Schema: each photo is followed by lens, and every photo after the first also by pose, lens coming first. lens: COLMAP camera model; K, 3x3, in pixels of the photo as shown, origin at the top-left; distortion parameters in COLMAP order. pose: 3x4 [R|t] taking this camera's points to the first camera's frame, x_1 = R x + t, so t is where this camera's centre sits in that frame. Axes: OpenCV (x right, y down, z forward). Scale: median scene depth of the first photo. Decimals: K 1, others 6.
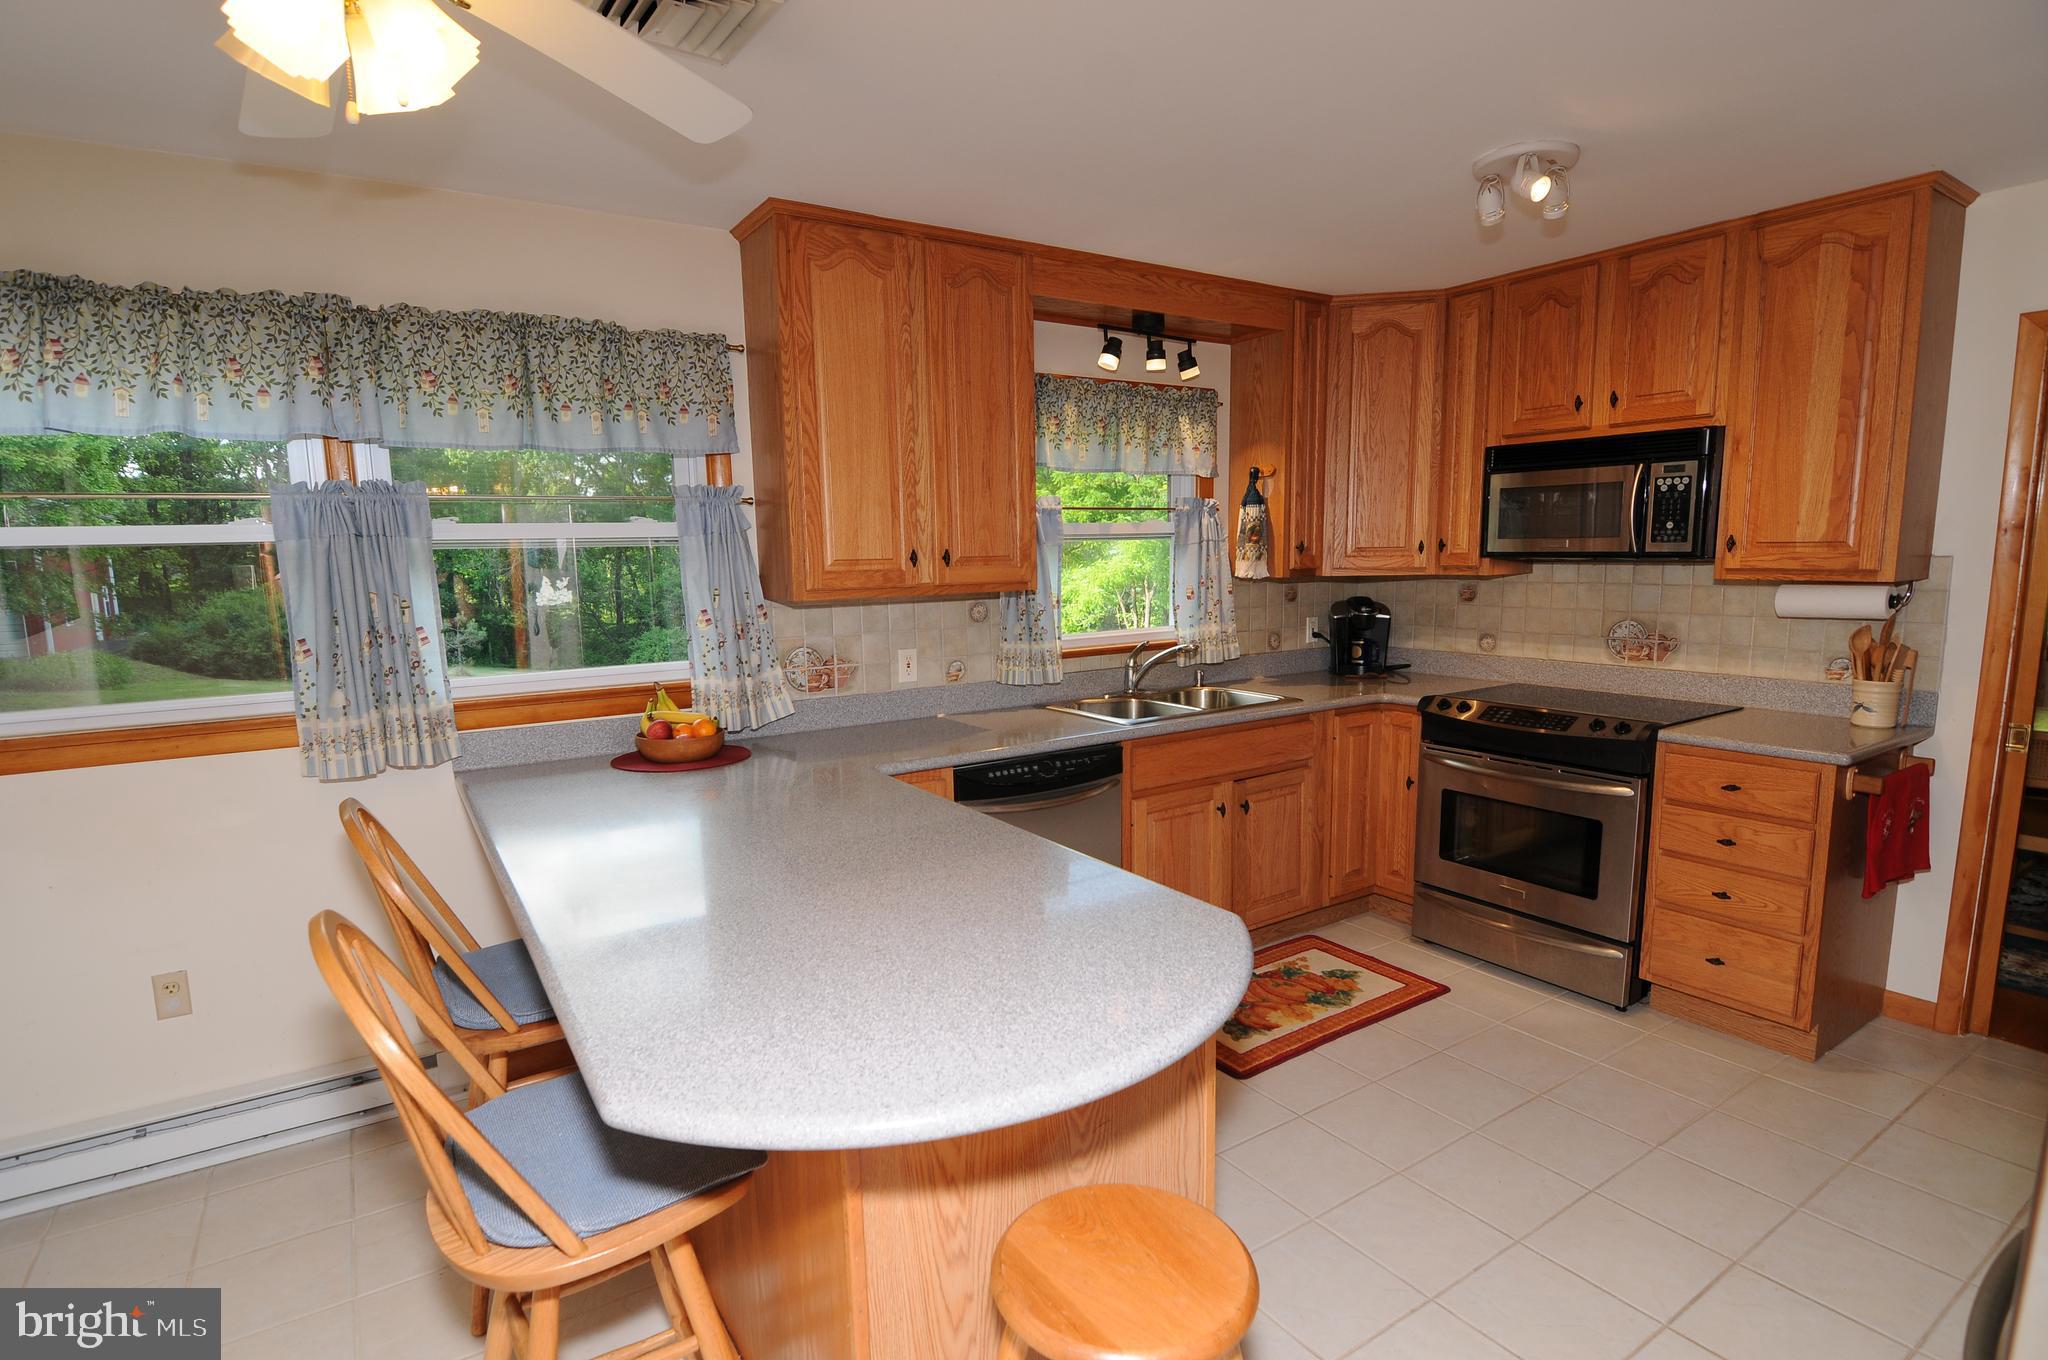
lens RADIAL K [[1032.3, 0, 1006.7], [0, 1032.3, 690.9], [0, 0, 1]] dist [-0.006507, -0.009242]
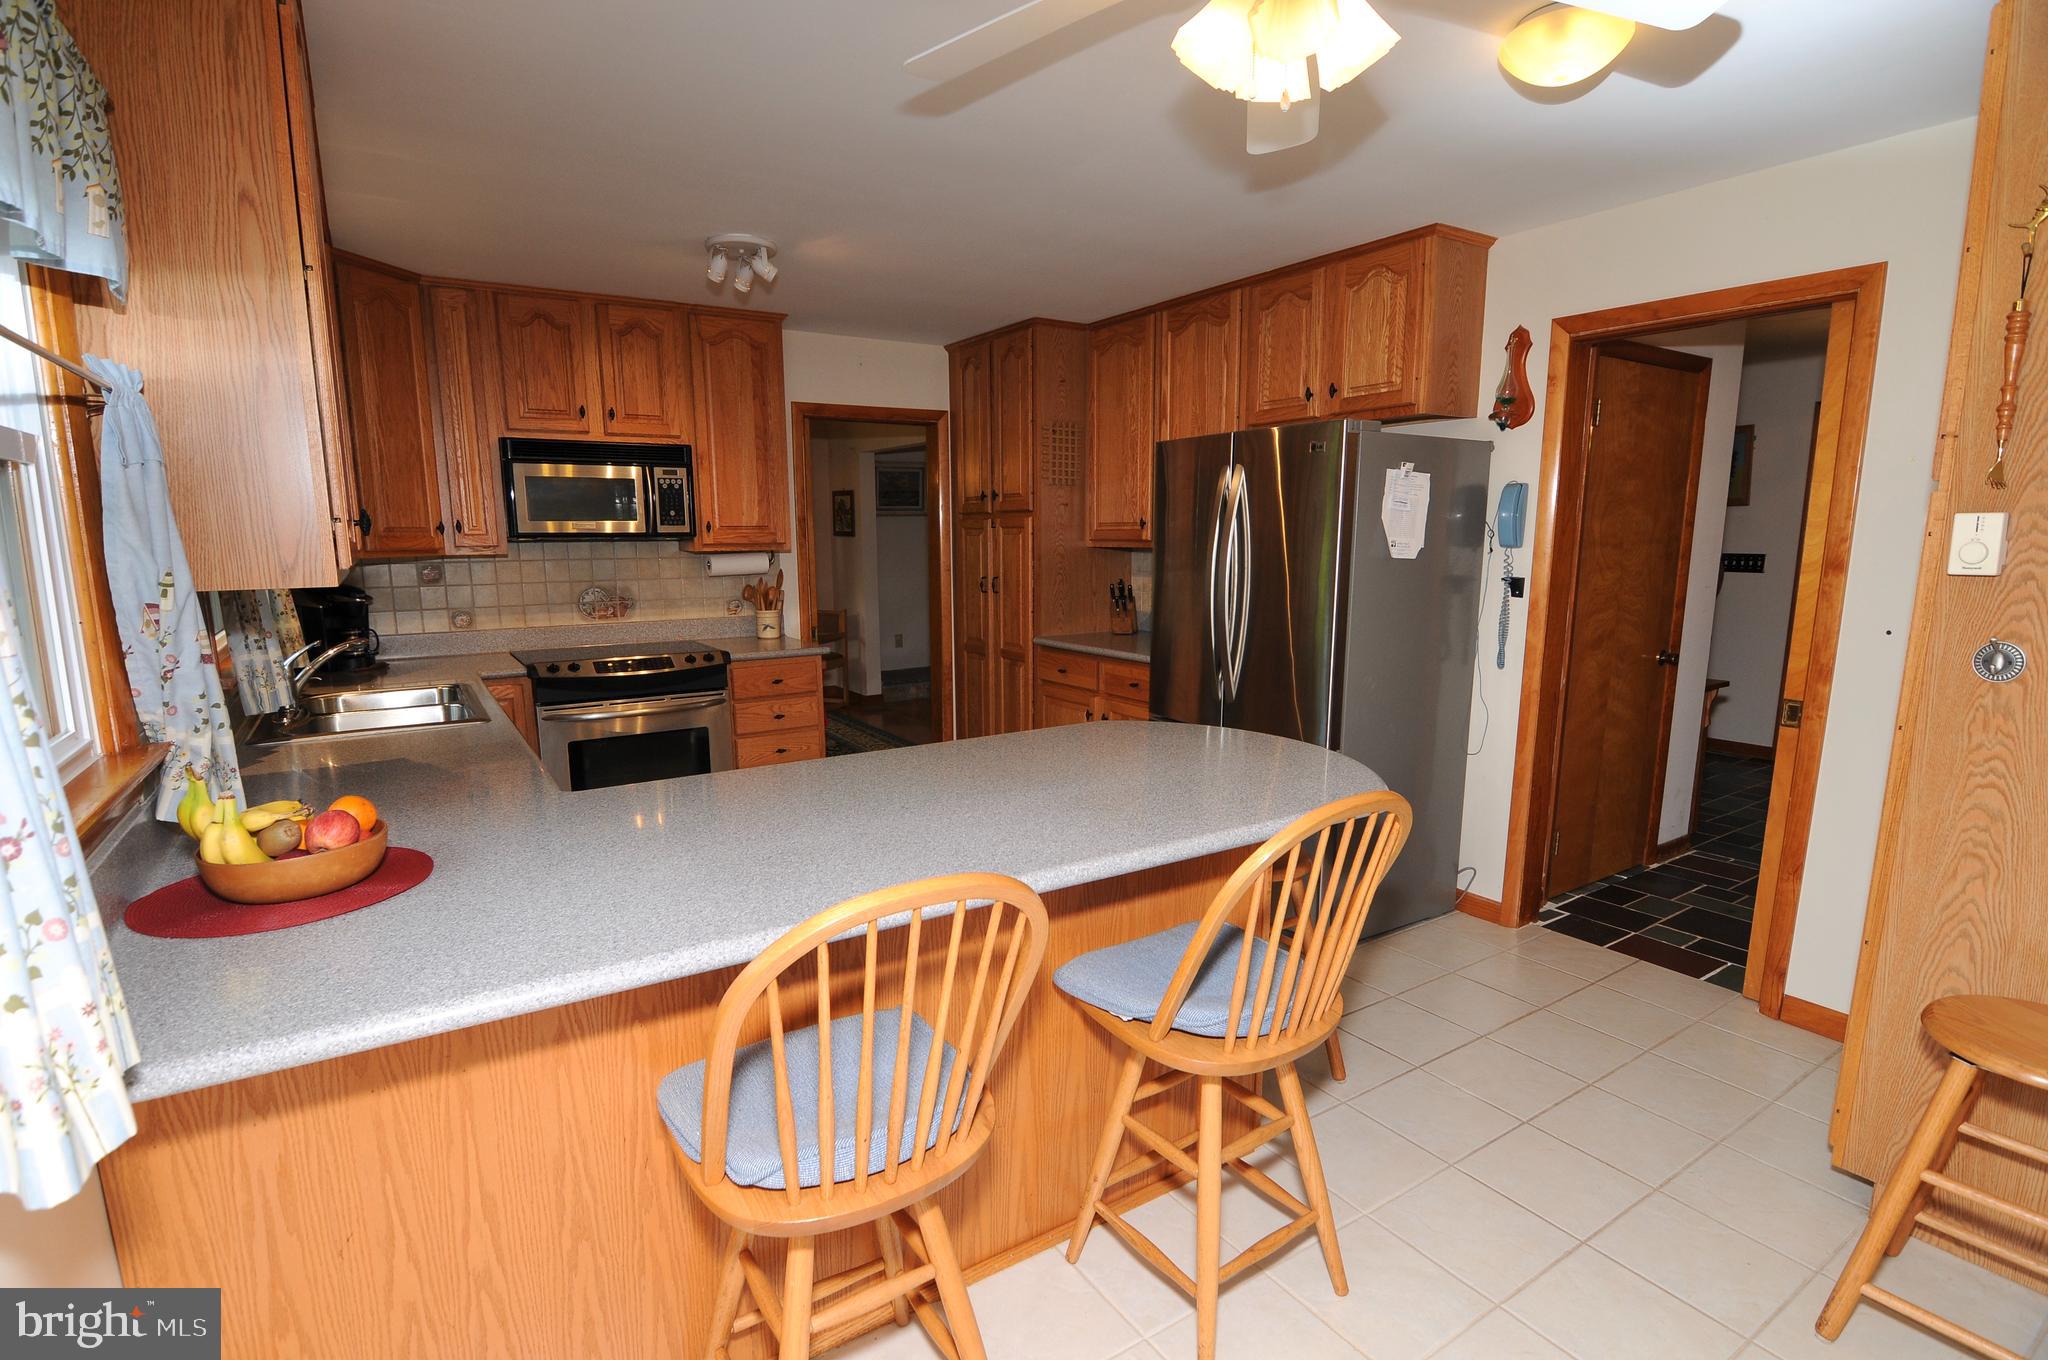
lens RADIAL K [[996.3, 0, 1023.5], [0, 996.3, 689.0], [0, 0, 1]] dist [-0.002722, -0.002182]
pose [[-0.002137, -0.139521, 0.990217, -0.745132], [0.142687, 0.980044, 0.138396, -0.047905], [-0.989766, 0.141586, 0.017814, 0.552394]]
